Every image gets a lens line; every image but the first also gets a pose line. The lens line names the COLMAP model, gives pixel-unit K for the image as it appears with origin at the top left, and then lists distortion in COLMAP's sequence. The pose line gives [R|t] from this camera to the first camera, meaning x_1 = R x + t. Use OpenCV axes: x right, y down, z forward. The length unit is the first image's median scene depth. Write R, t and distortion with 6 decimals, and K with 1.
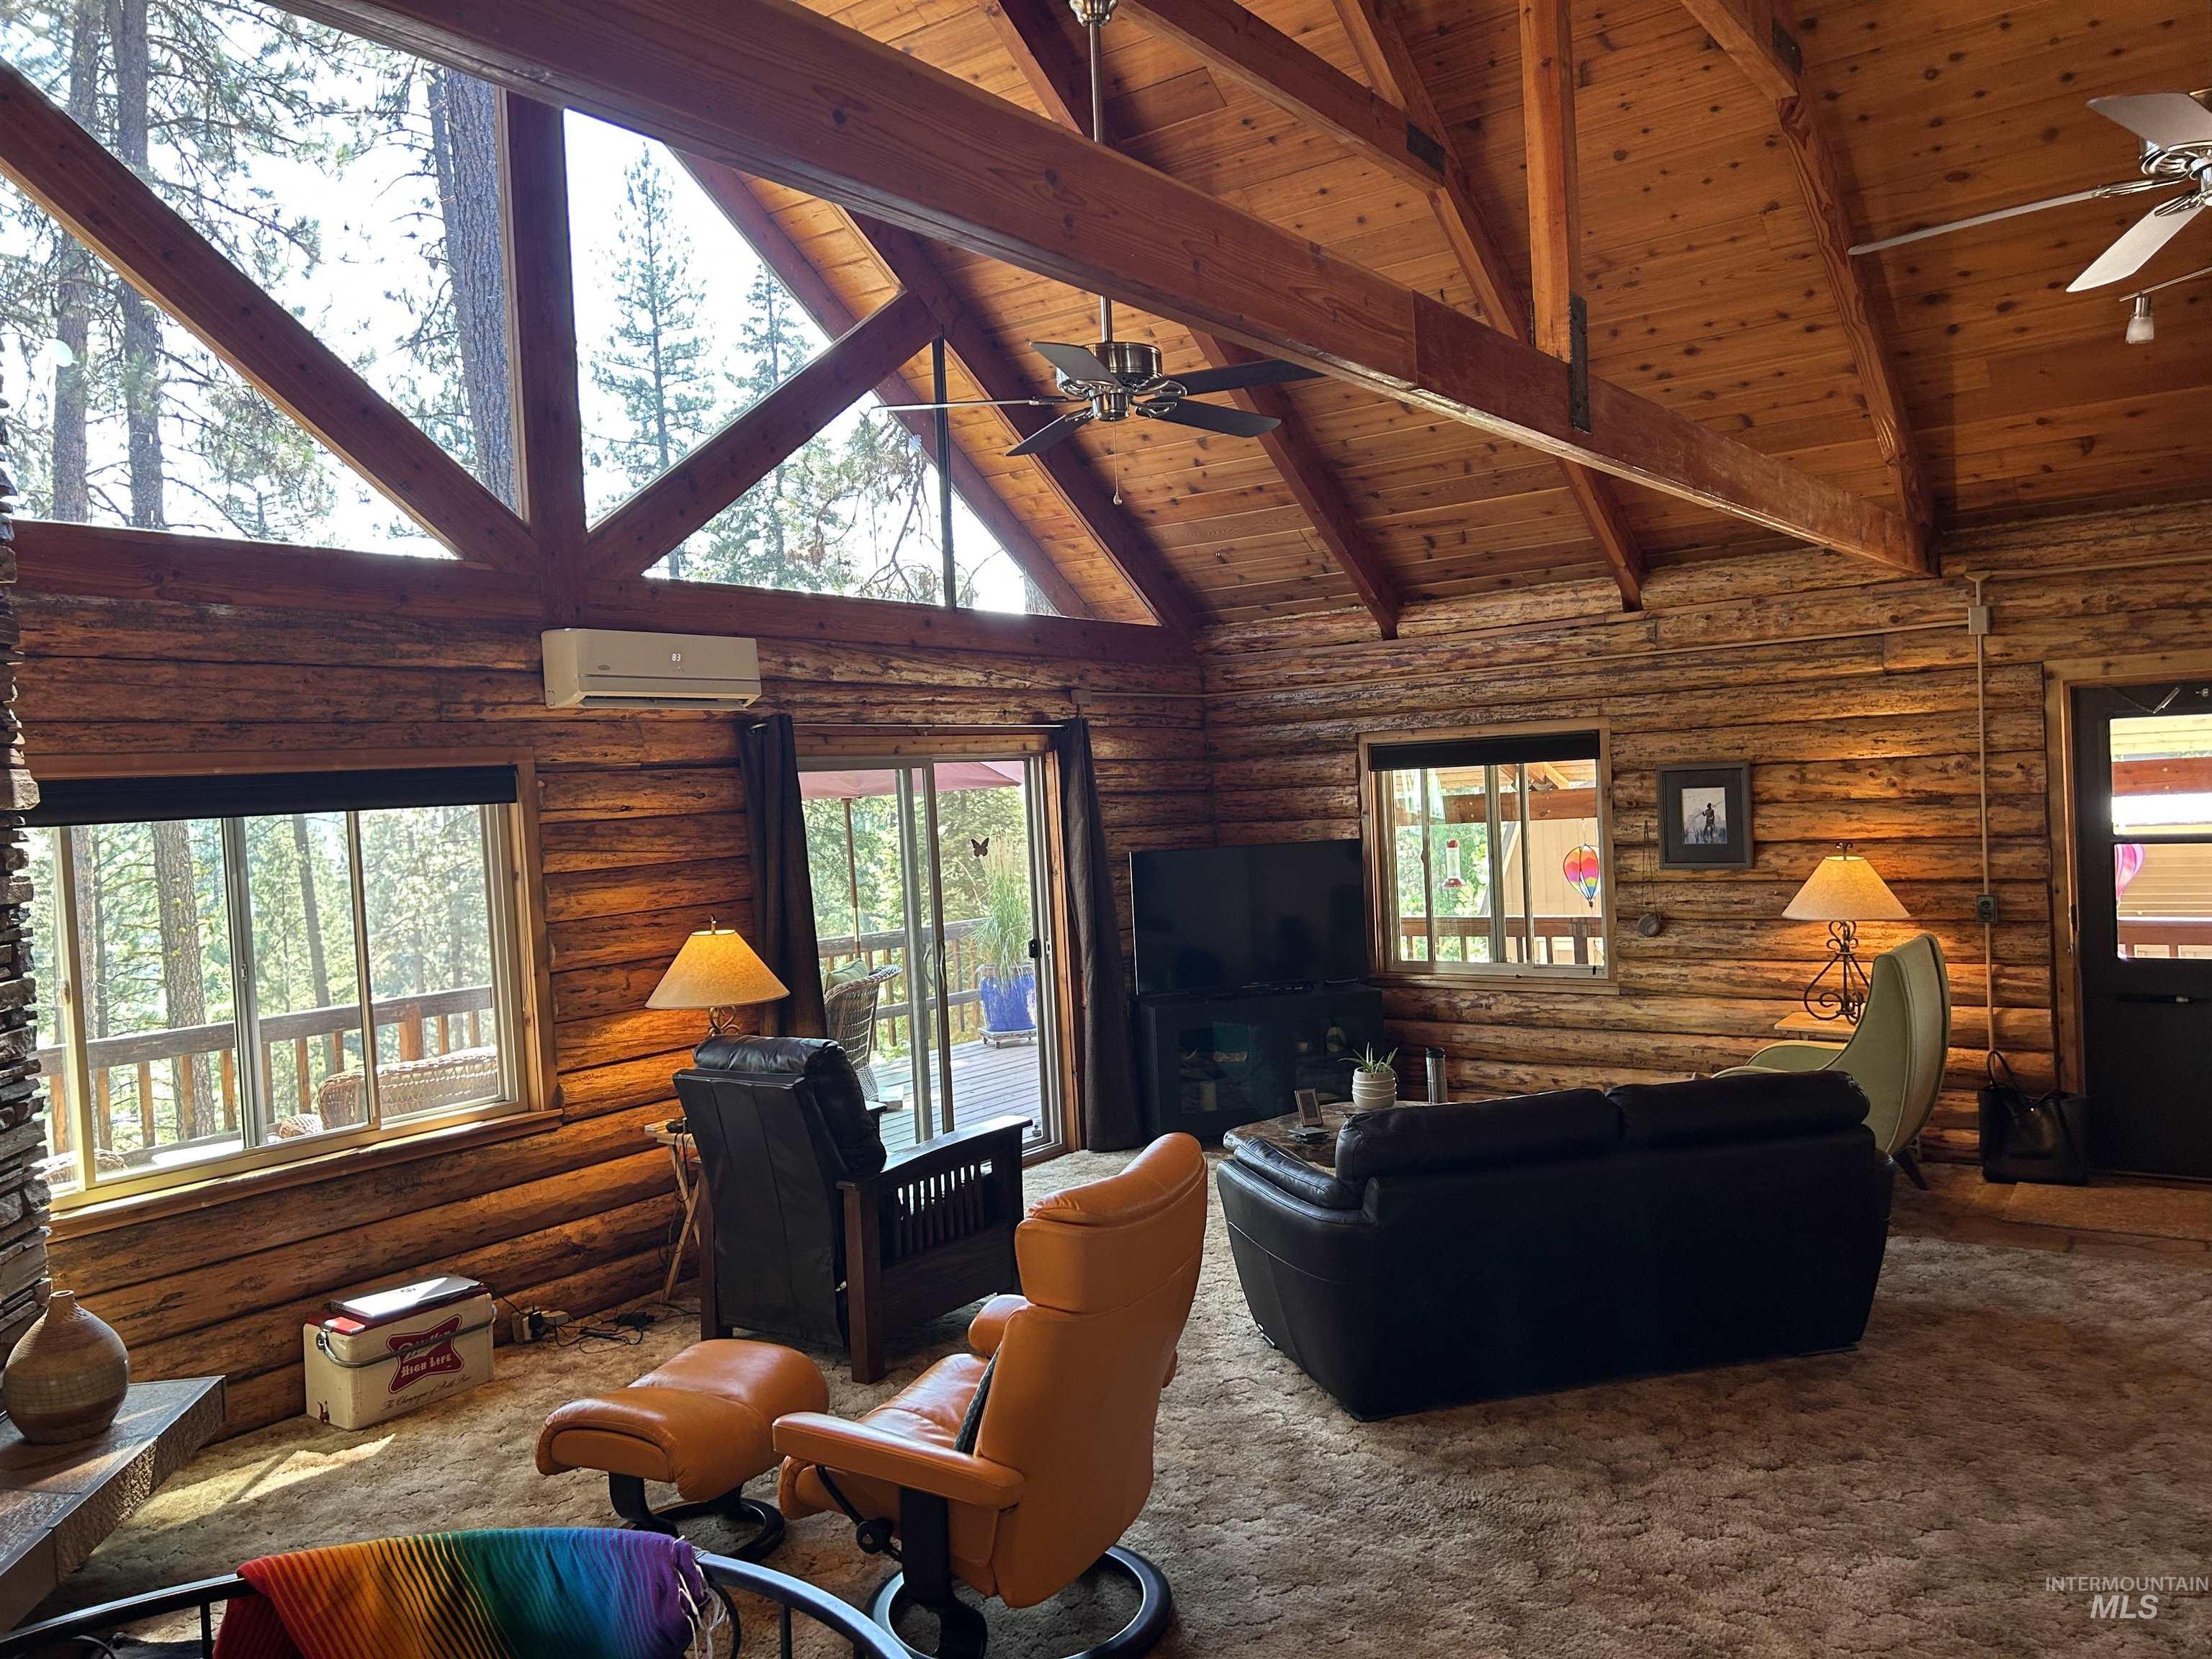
lens RADIAL K [[1647.3, 0, 1106.0], [0, 1647.3, 829.5], [0, 0, 1]] dist [0.090475, -0.108111]
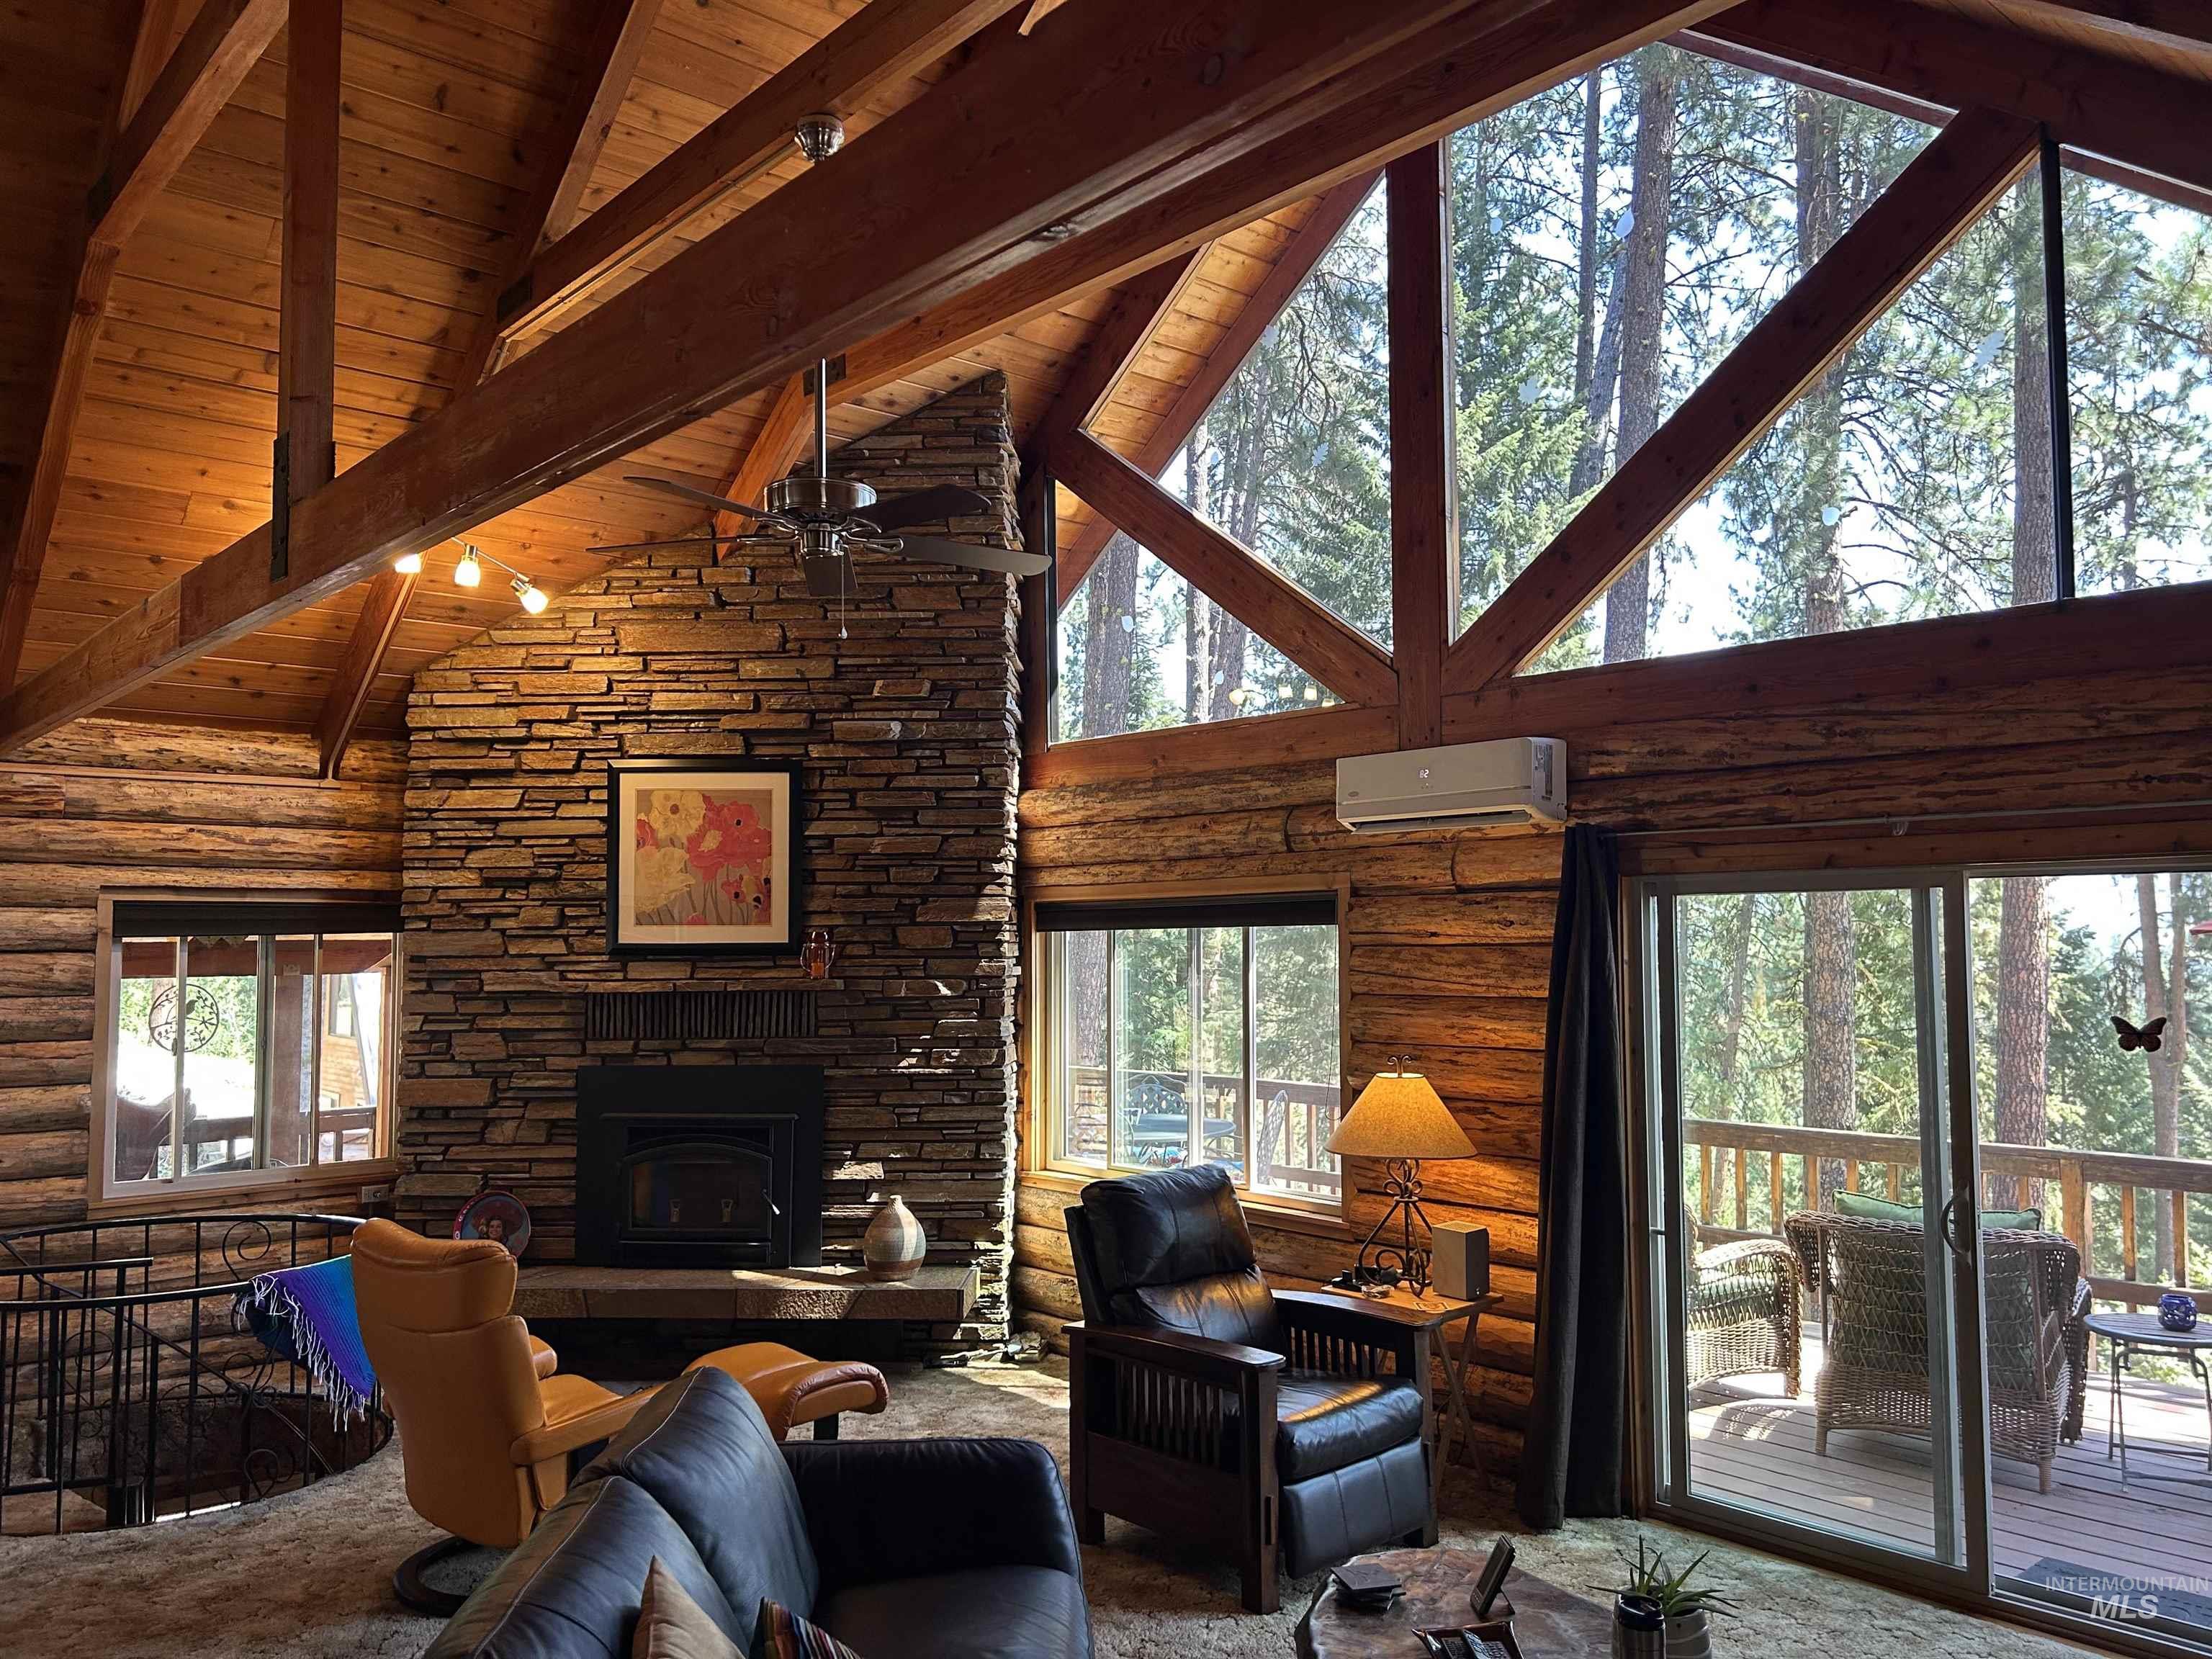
lens RADIAL K [[1647.3, 0, 1106.0], [0, 1647.3, 829.5], [0, 0, 1]] dist [0.090475, -0.108111]
pose [[-0.192439, -0.014072, -0.981208, 0.676766], [-0.009149, 0.999879, -0.012545, -0.058865], [0.981266, 0.006563, -0.192545, 0.992730]]
